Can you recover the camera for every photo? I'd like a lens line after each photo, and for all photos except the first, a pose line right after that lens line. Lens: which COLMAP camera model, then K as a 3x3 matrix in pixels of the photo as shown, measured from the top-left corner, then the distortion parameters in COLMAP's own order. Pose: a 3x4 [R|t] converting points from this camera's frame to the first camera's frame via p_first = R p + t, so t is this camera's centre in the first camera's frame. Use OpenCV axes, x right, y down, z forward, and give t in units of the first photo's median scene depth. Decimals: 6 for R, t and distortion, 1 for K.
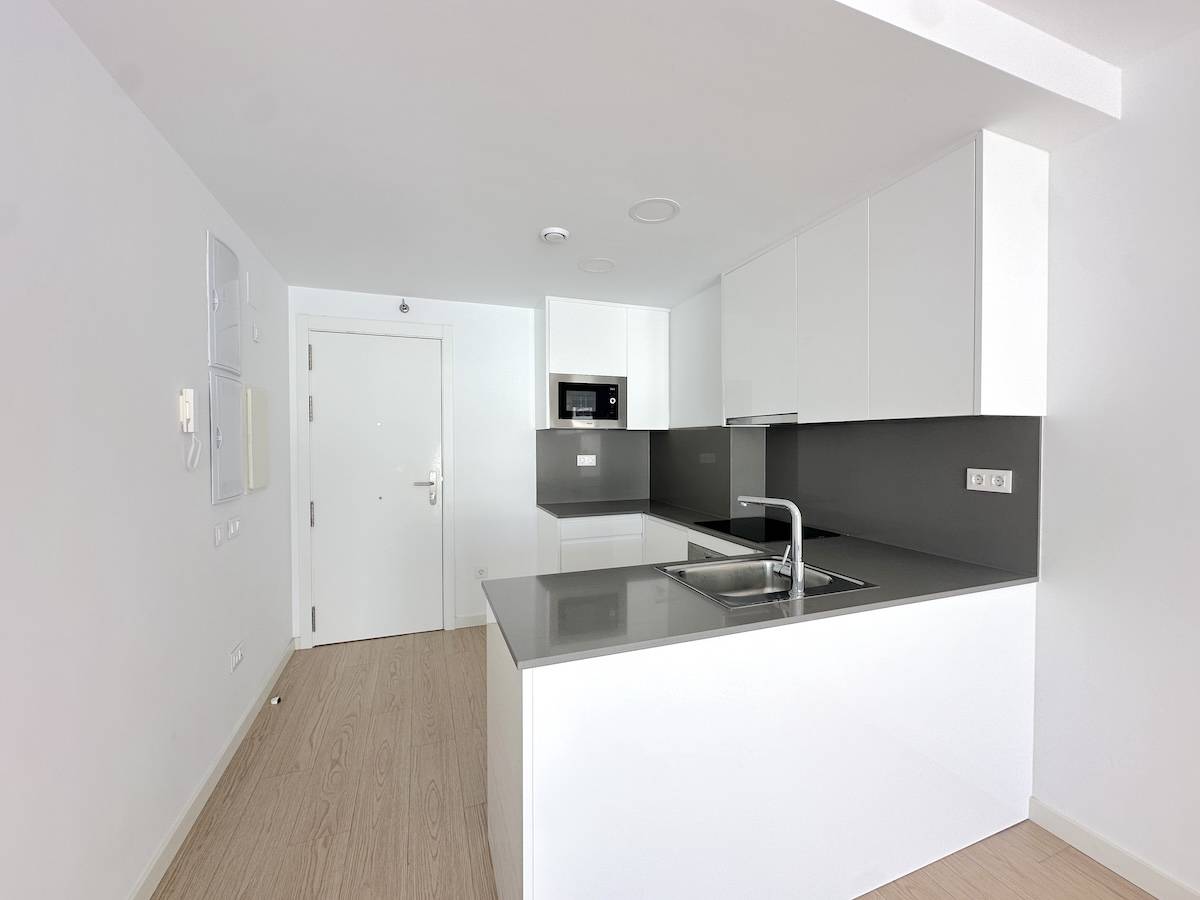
lens RADIAL K [[479.4, 0, 599.2], [0, 479.4, 451.8], [0, 0, 1]] dist [-0.004248, 0.001596]
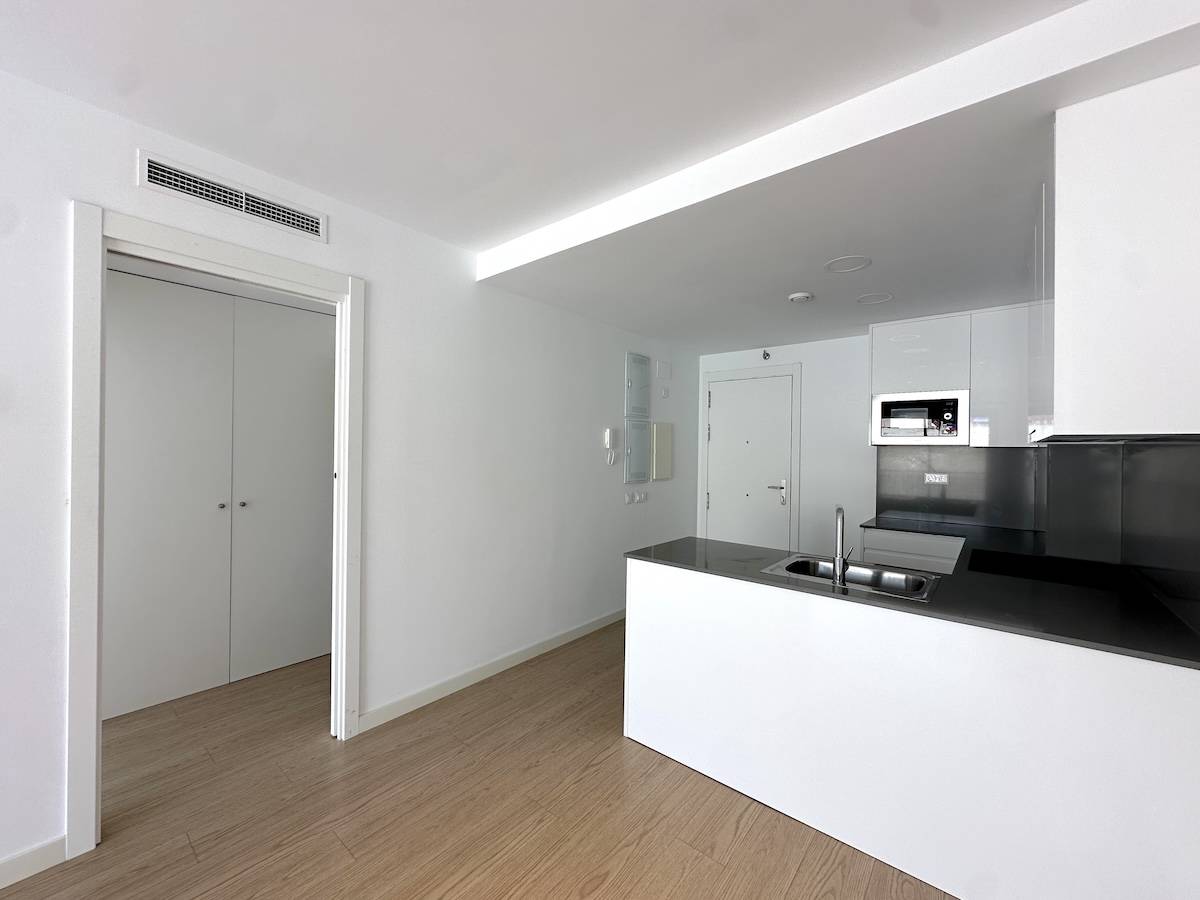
lens RADIAL K [[479.4, 0, 601.0], [0, 479.4, 446.6], [0, 0, 1]] dist [-0.004248, 0.001596]
pose [[0.514847, 0.002968, -0.857277, 0.511210], [-0.036735, 0.999152, -0.018602, -0.003436], [0.856495, 0.041070, 0.514520, -0.079802]]
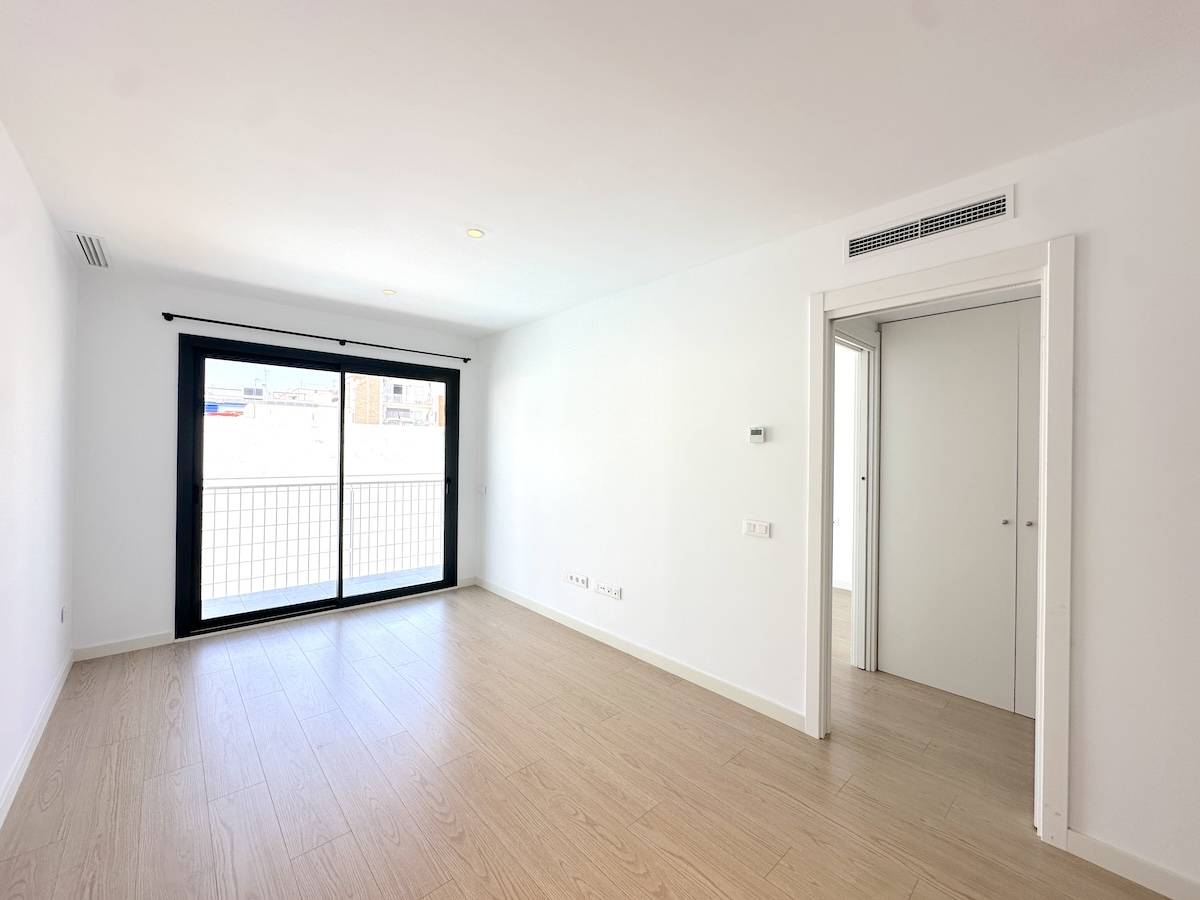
lens RADIAL K [[479.4, 0, 605.0], [0, 479.4, 446.4], [0, 0, 1]] dist [-0.004248, 0.001596]
pose [[-0.918919, -0.016797, -0.394087, 0.399167], [-0.024956, 0.999567, 0.015588, -0.014430], [0.393655, 0.024159, -0.918941, 0.251301]]
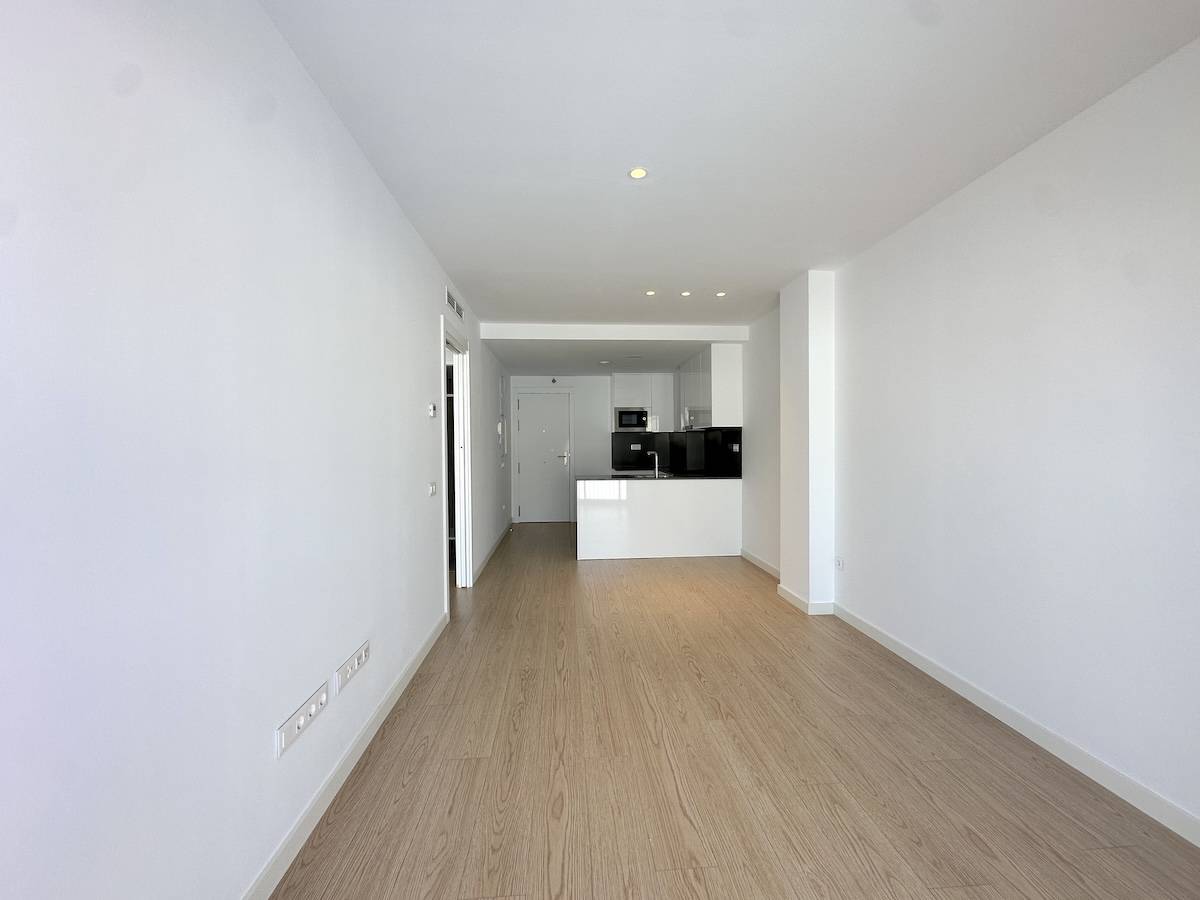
lens RADIAL K [[479.4, 0, 598.9], [0, 479.4, 444.4], [0, 0, 1]] dist [-0.004248, 0.001596]
pose [[0.964779, -0.006253, -0.262987, 0.415507], [0.000230, 0.999737, -0.022925, 0.061250], [0.263061, 0.022057, 0.964527, -1.183176]]
